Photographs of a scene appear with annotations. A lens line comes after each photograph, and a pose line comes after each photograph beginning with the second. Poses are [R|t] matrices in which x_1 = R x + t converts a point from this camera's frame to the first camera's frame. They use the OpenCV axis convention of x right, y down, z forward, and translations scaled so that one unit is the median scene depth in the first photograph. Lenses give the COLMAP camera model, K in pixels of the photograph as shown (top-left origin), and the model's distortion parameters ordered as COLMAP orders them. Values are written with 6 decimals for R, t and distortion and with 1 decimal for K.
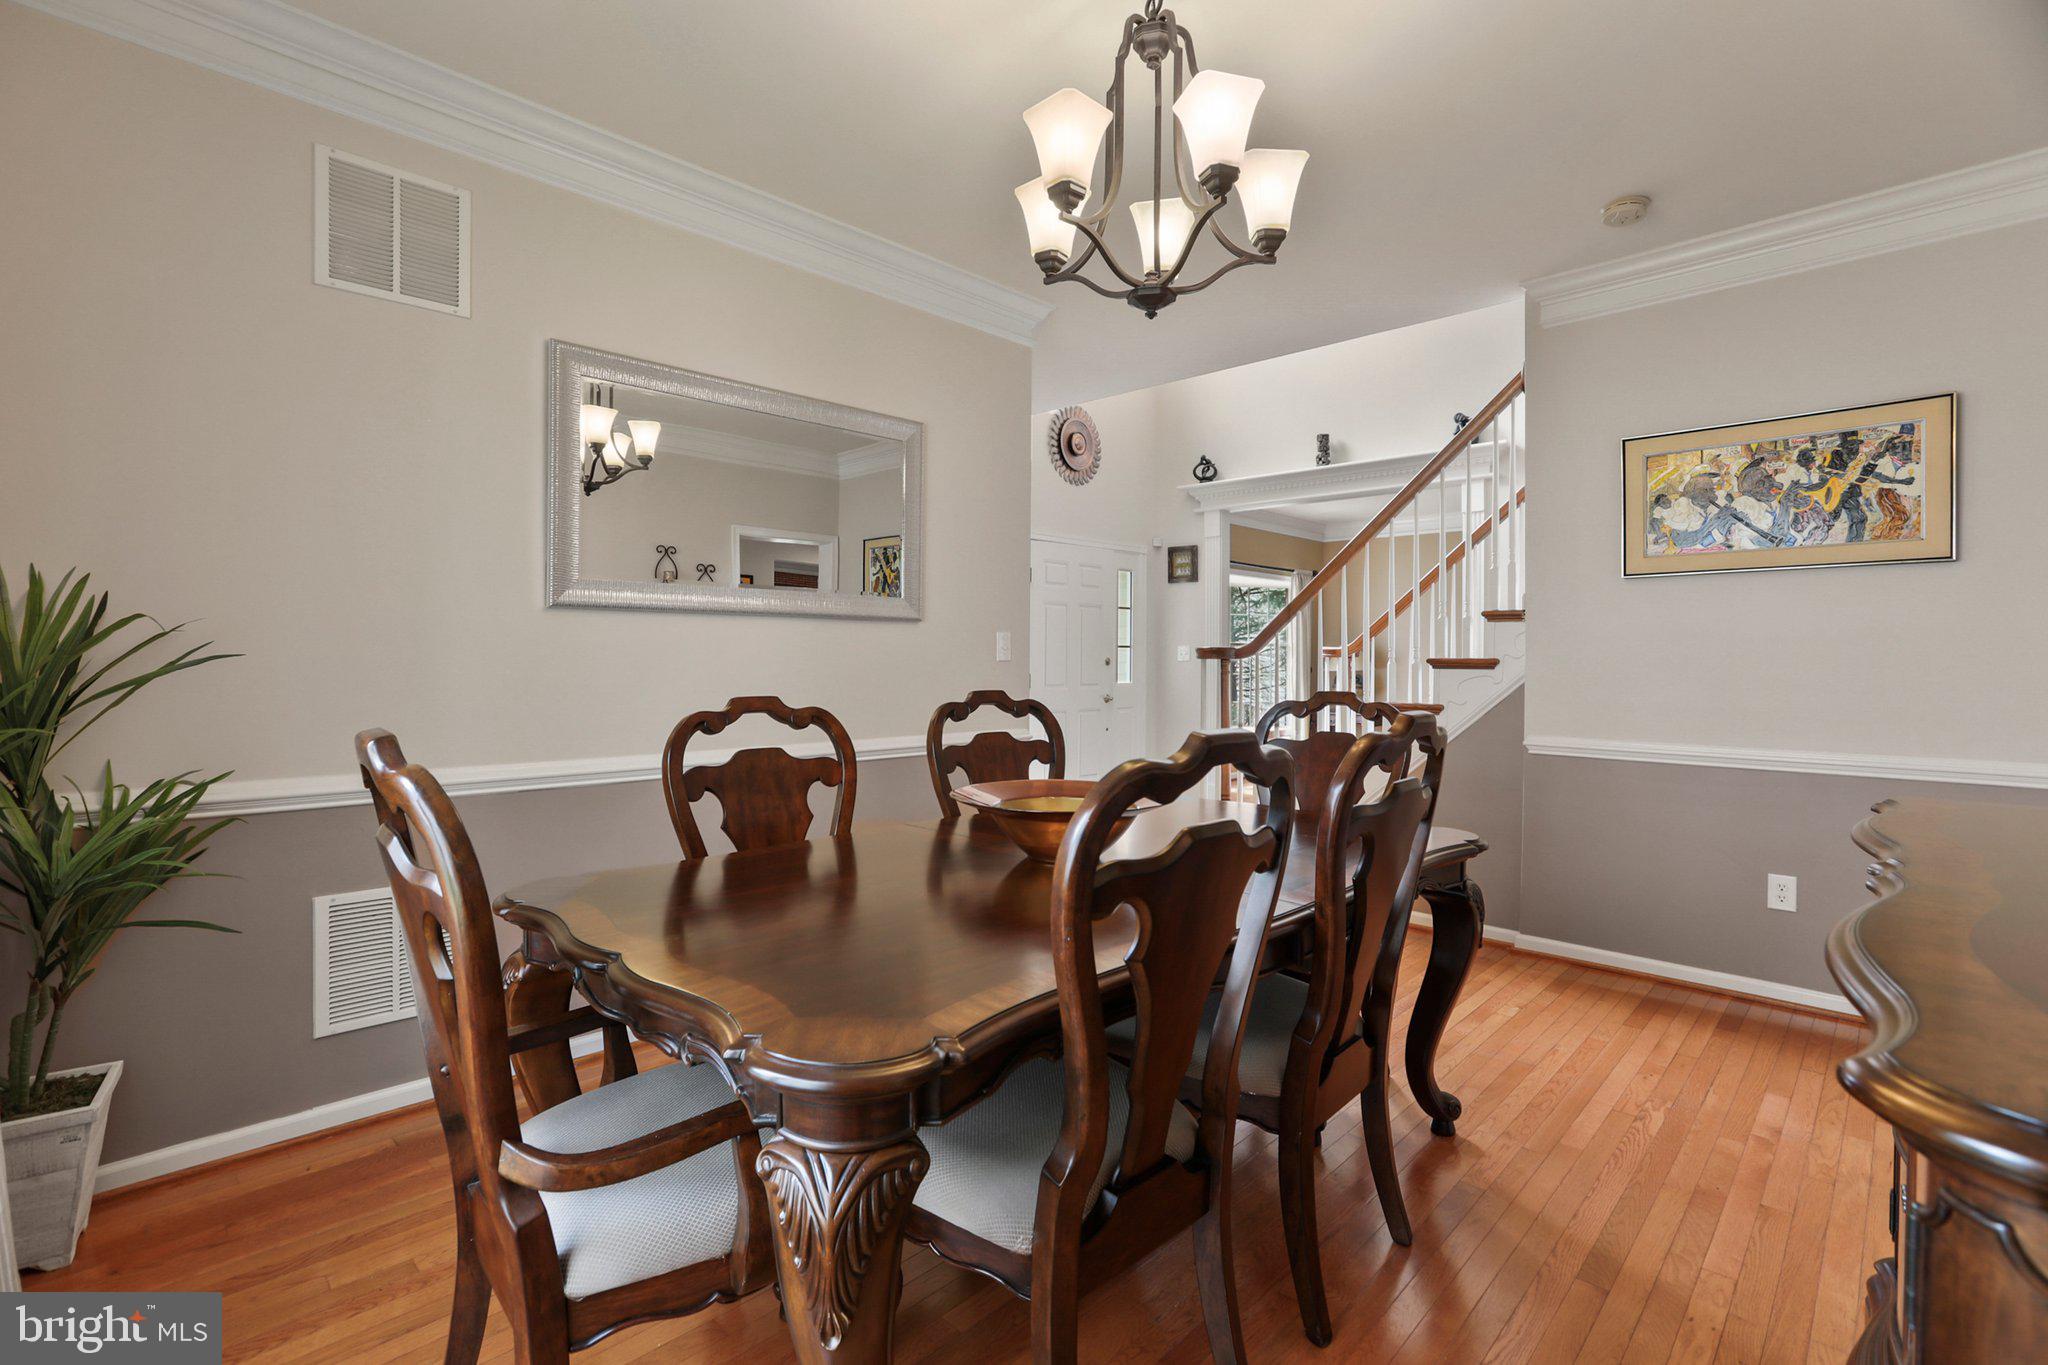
lens RADIAL K [[927.2, 0, 1024.0], [0, 927.2, 682.5], [0, 0, 1]] dist [-0.035332, 0.013960]
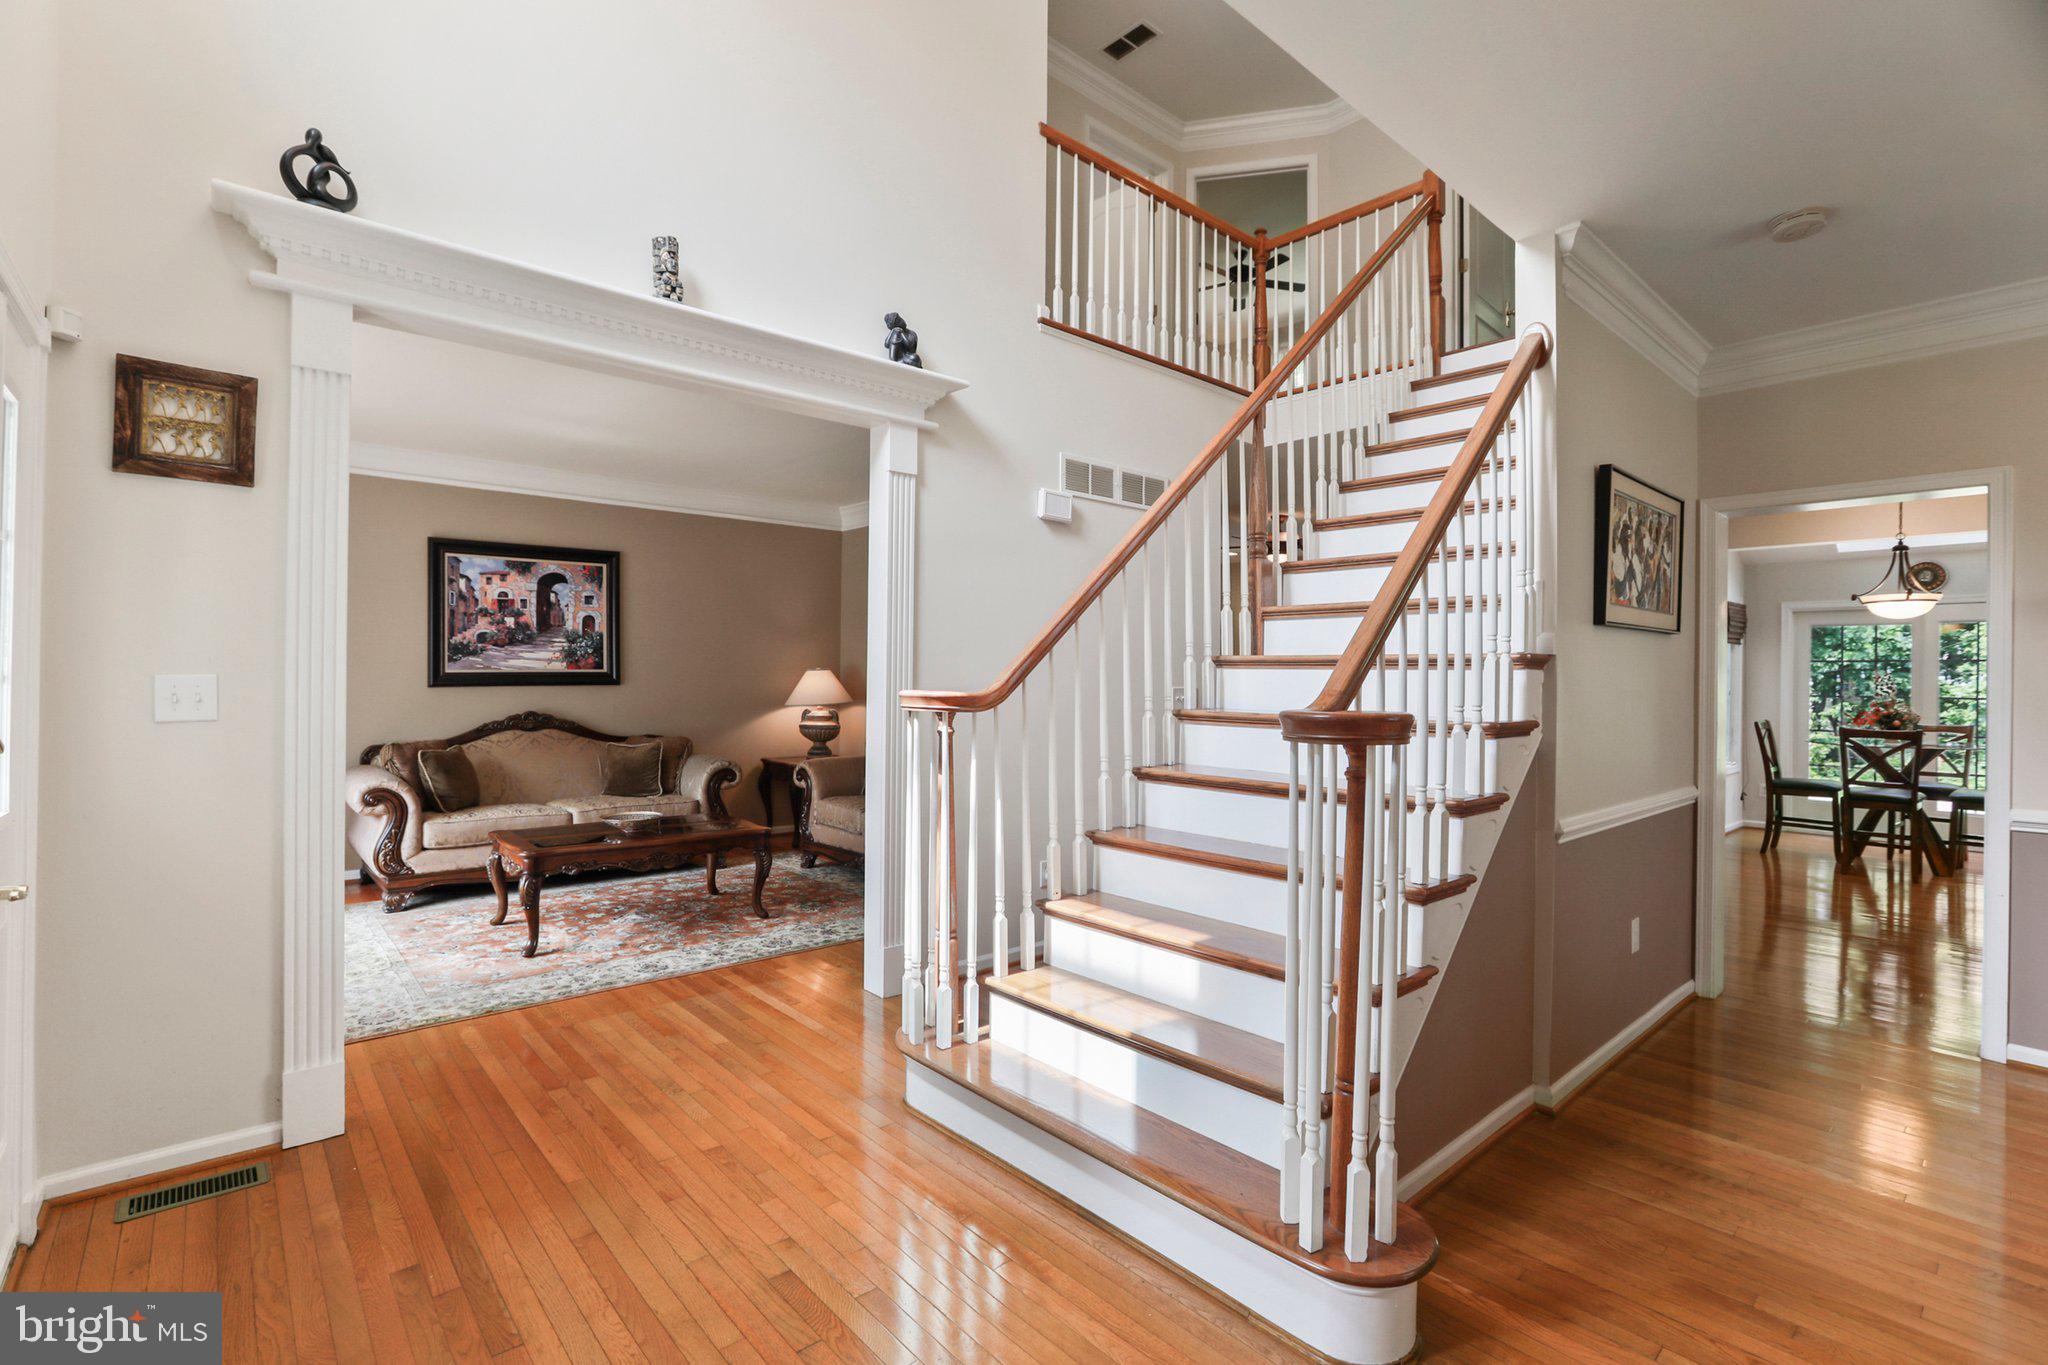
lens RADIAL K [[915.9, 0, 1024.0], [0, 915.9, 682.5], [0, 0, 1]] dist [-0.026993, 0.000060]
pose [[0.060118, -0.009112, 0.998150, -0.123211], [0.014793, 0.999857, 0.008236, -0.036095], [-0.998082, 0.014270, 0.060244, 0.702331]]
